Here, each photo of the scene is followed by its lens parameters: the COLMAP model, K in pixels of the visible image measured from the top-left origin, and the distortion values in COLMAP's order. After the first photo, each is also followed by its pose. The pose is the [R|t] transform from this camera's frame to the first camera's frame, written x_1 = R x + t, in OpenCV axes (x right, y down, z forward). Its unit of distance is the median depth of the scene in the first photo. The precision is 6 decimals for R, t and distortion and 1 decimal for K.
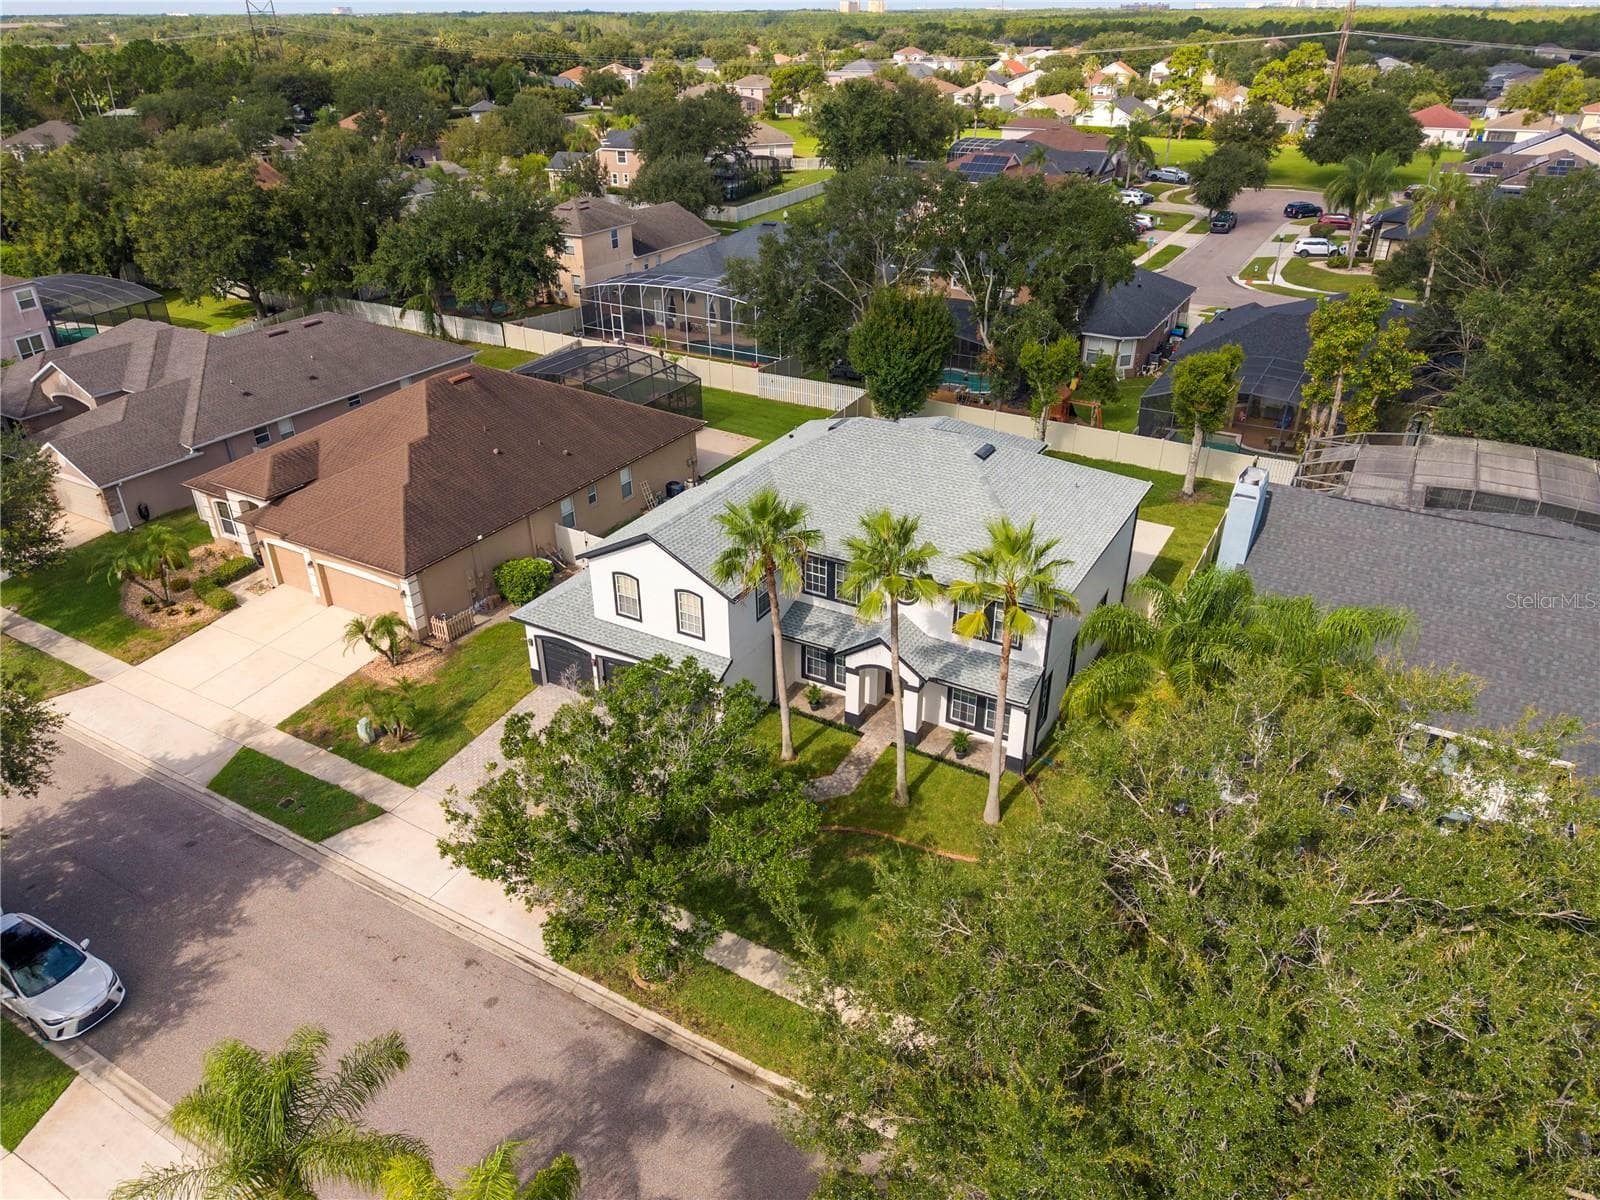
lens RADIAL K [[1065.4, 0, 801.4], [0, 1065.4, 604.8], [0, 0, 1]] dist [0.029884, -0.029534]
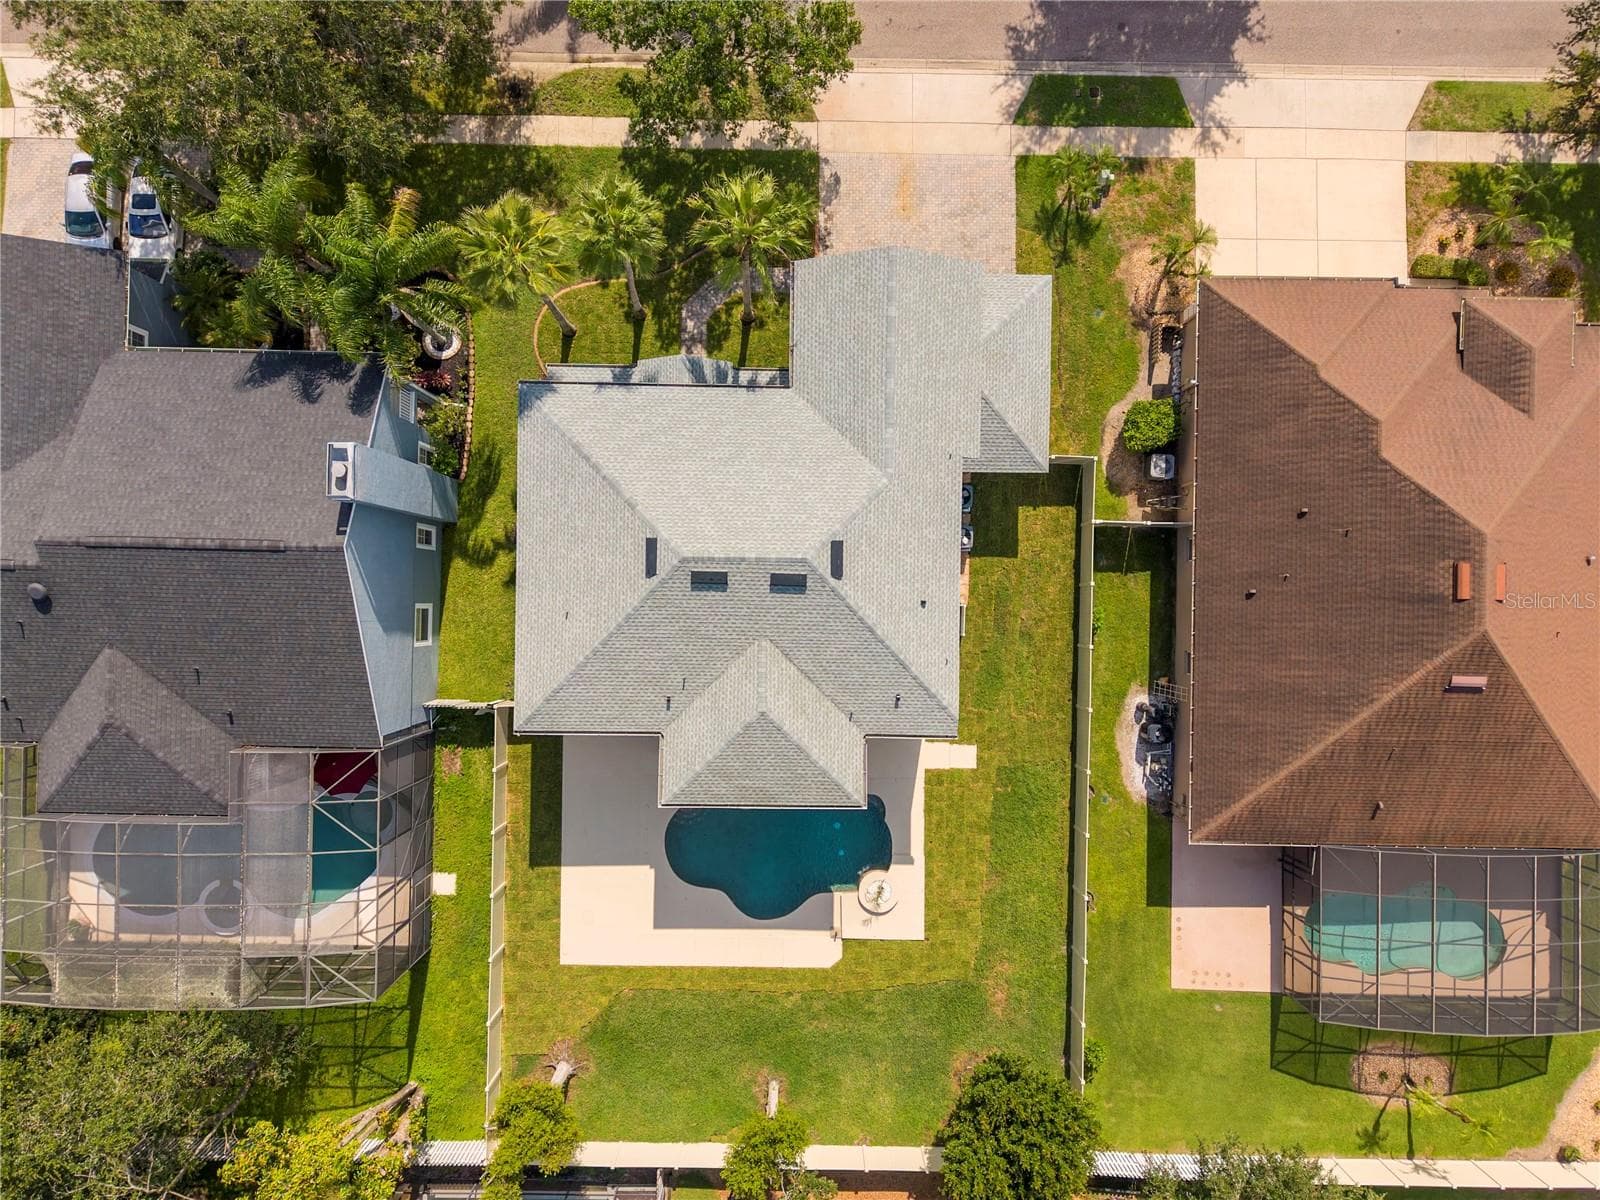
lens RADIAL K [[1065.4, 0, 796.7], [0, 1065.4, 608.5], [0, 0, 1]] dist [0.029884, -0.029534]
pose [[-0.876148, 0.482034, 0.002846, 0.071298], [-0.234054, -0.430564, 0.871684, -0.802007], [0.421406, 0.763058, 0.490060, 0.544641]]
